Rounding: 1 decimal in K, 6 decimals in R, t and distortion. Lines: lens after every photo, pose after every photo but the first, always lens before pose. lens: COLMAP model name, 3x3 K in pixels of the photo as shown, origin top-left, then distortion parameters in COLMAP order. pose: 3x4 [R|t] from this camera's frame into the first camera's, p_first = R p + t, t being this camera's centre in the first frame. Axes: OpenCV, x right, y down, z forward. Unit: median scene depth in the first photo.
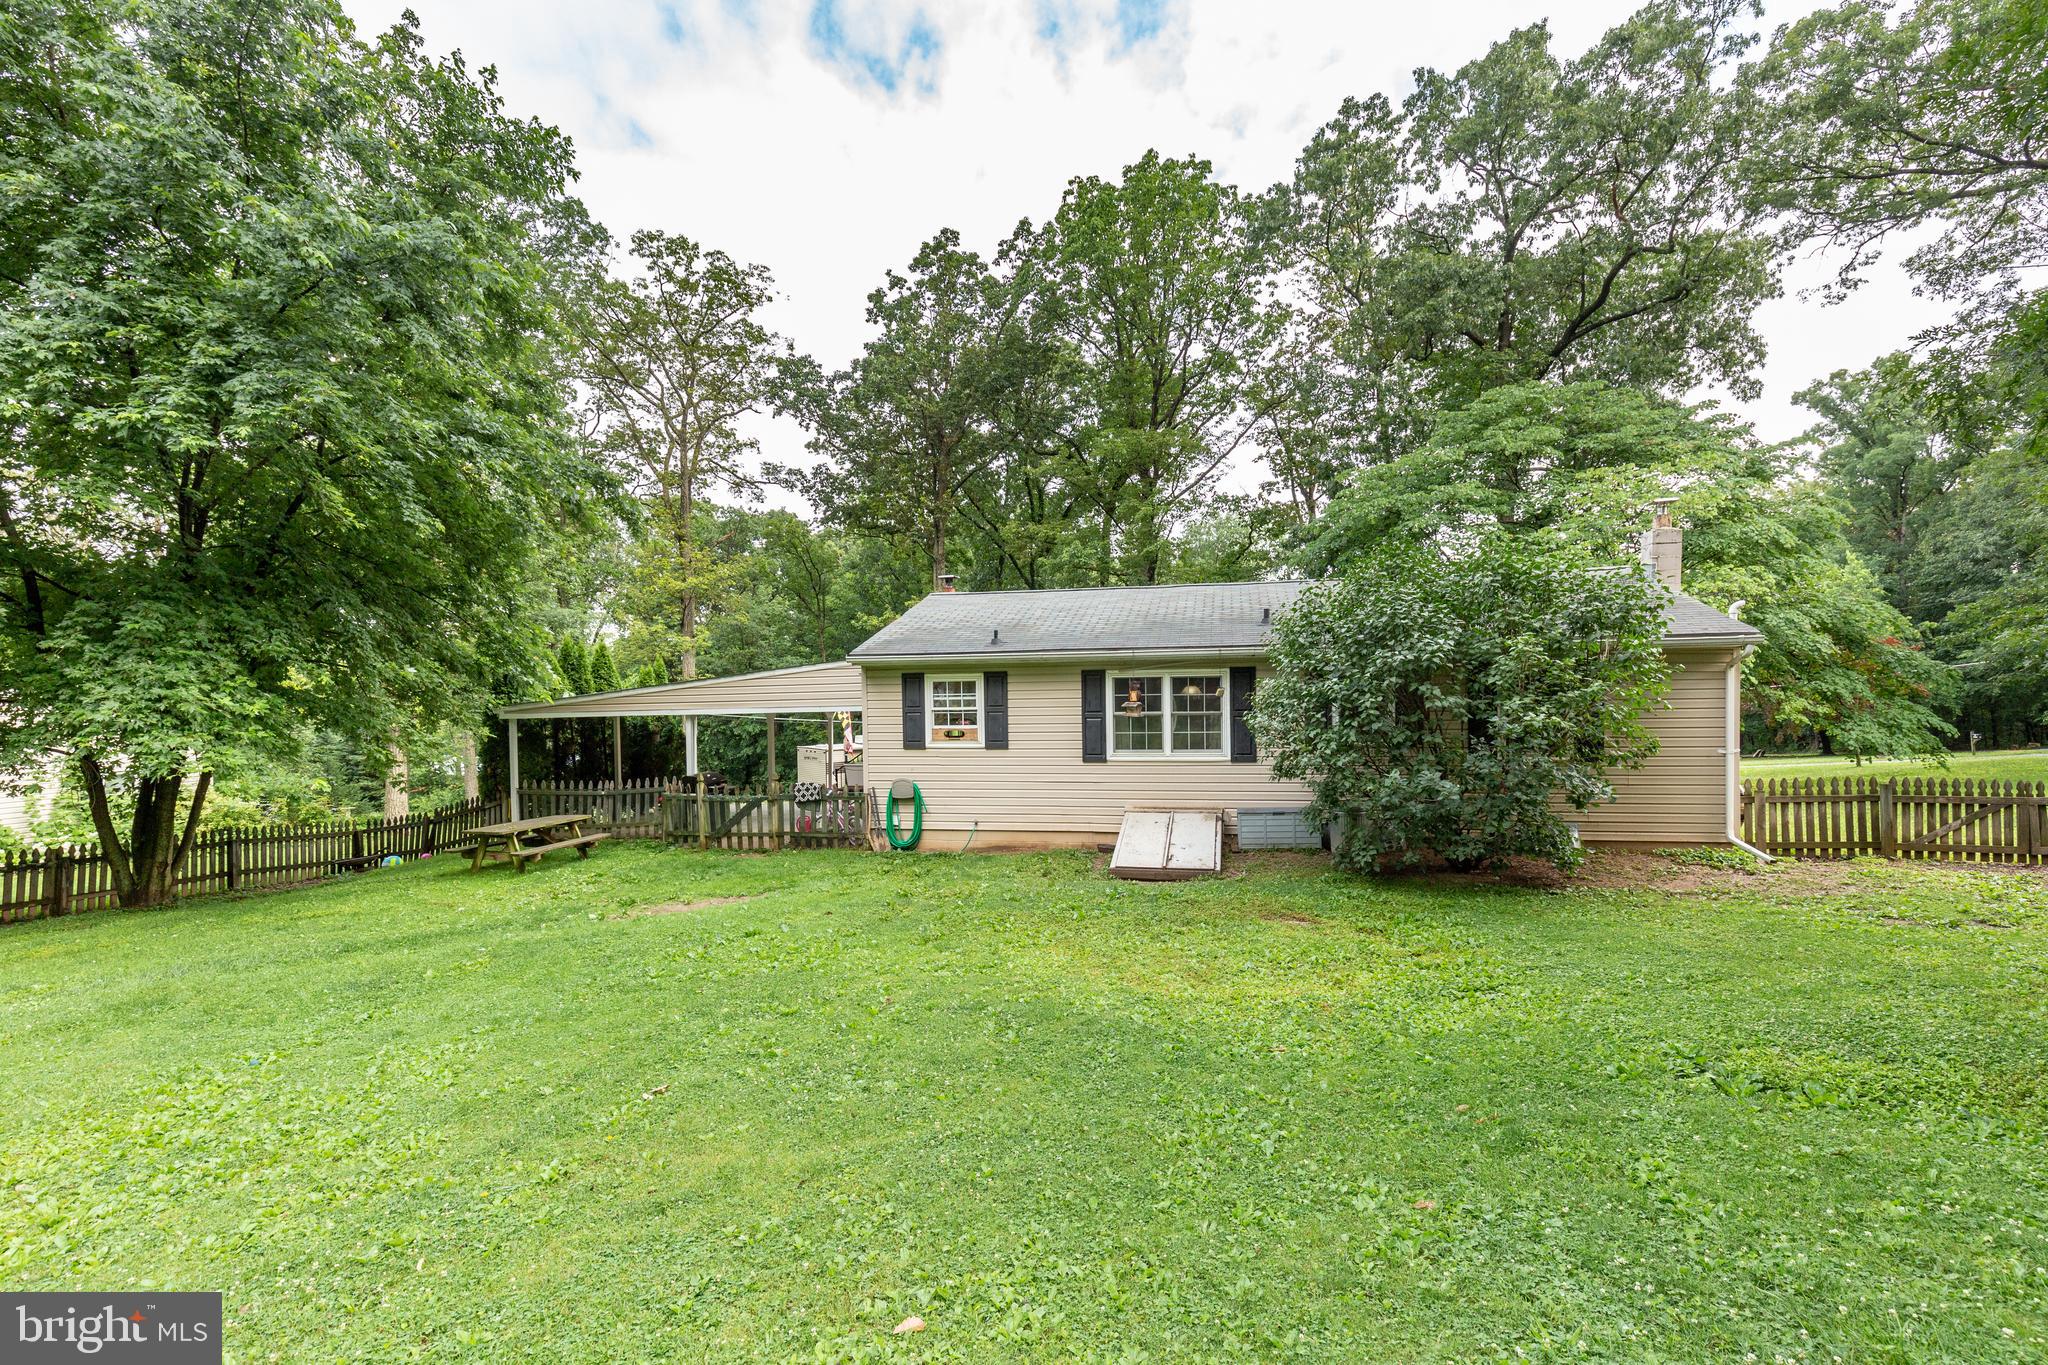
lens RADIAL K [[928.9, 0, 1027.6], [0, 928.9, 703.3], [0, 0, 1]] dist [0.011131, -0.002333]
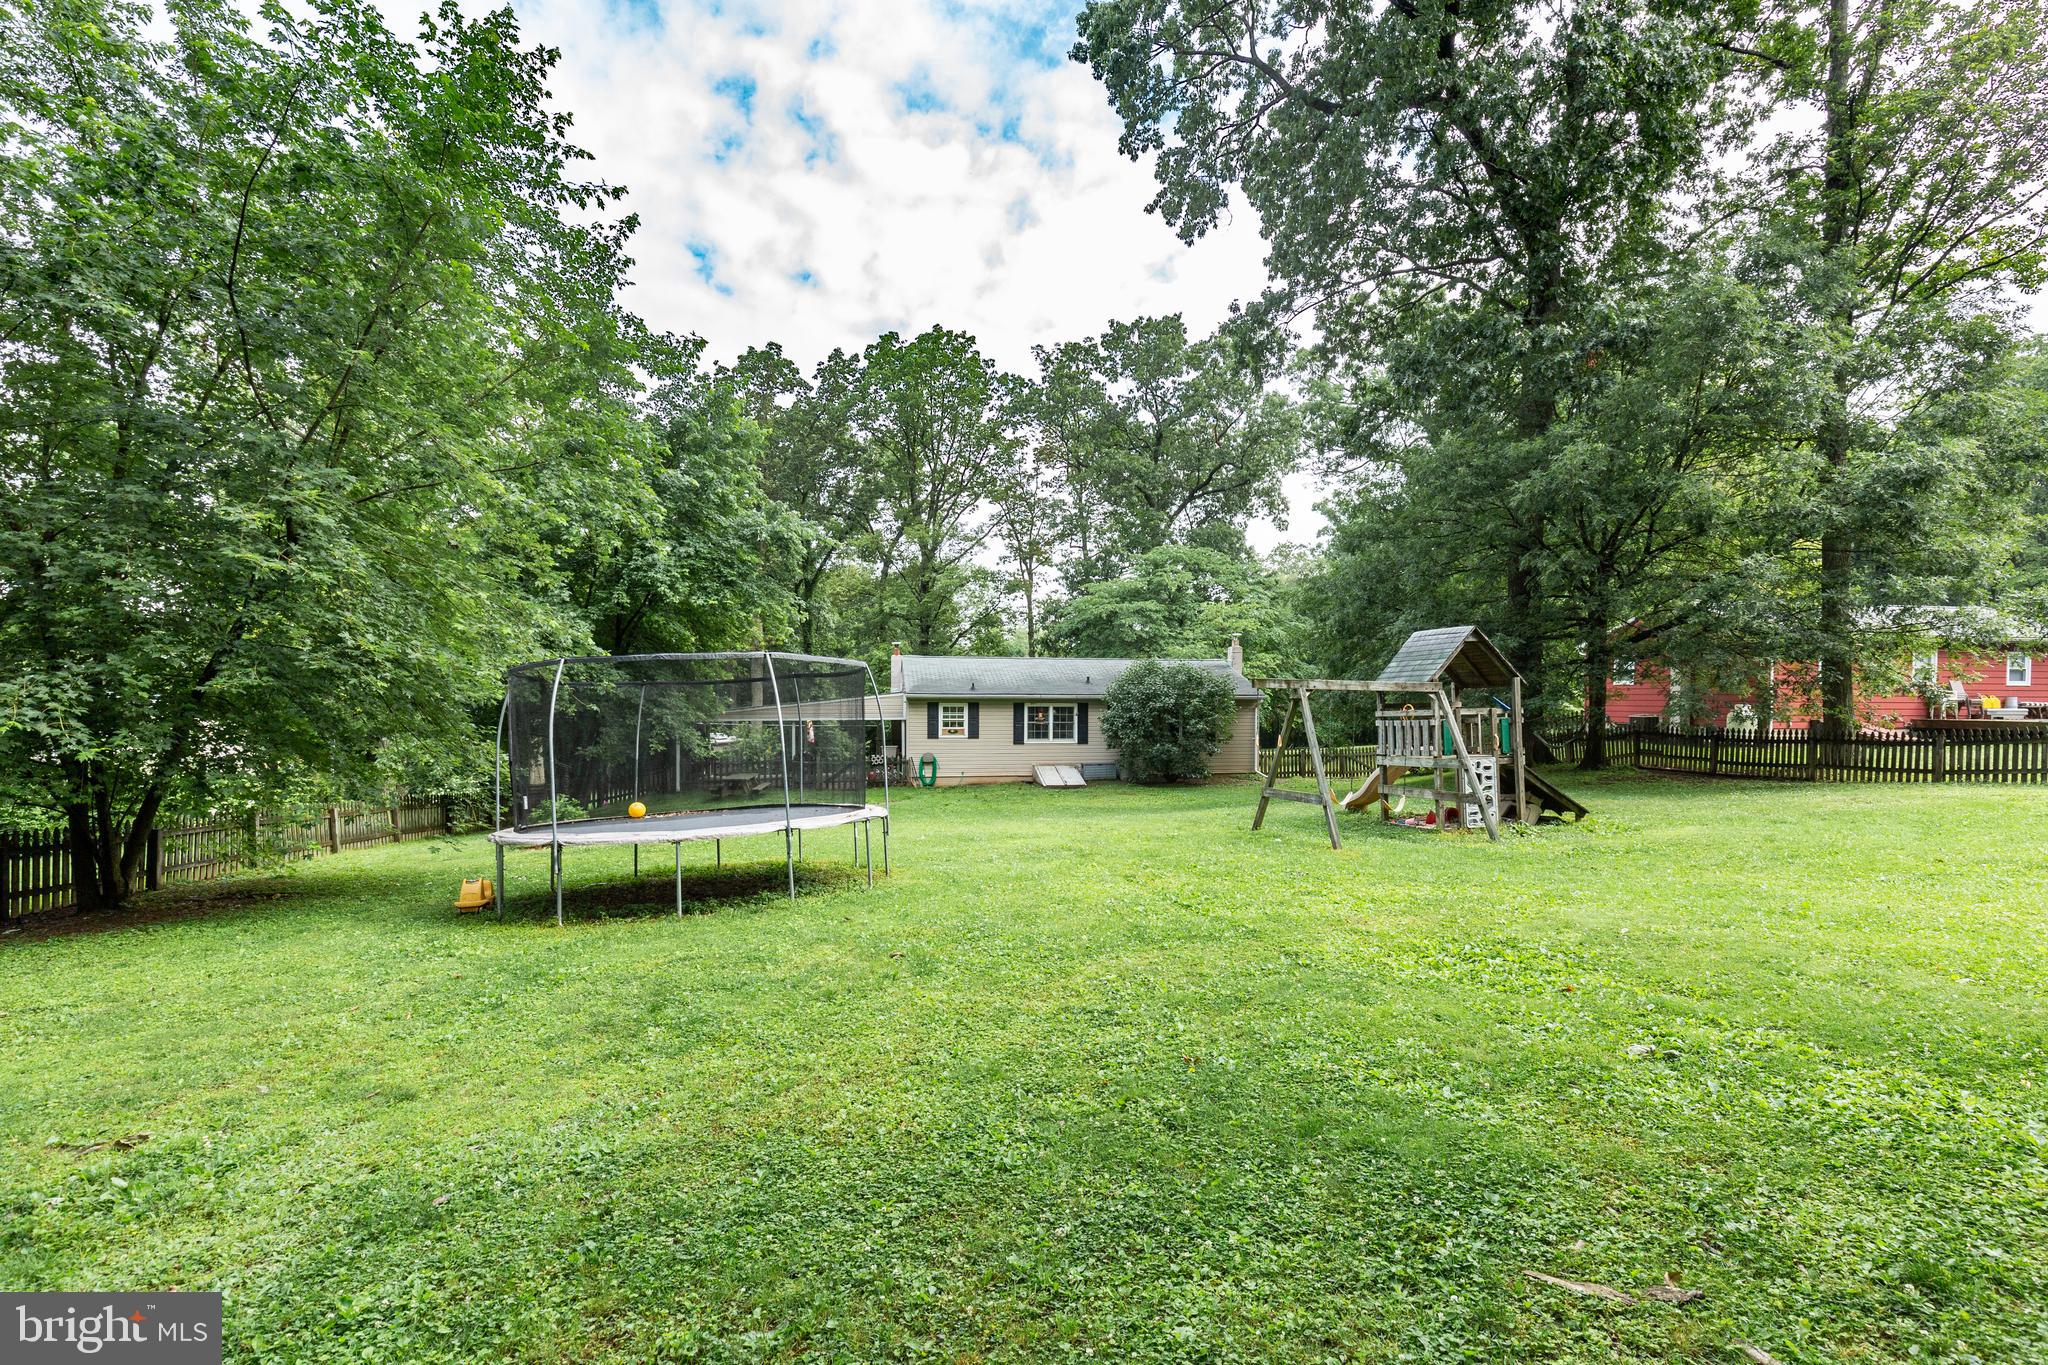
lens RADIAL K [[928.9, 0, 1024.8], [0, 928.9, 688.5], [0, 0, 1]] dist [0.011131, -0.002333]
pose [[0.931403, 0.019200, 0.363484, -0.698491], [-0.013727, 0.999750, -0.017634, -0.029873], [-0.363731, 0.011434, 0.931434, -1.038643]]
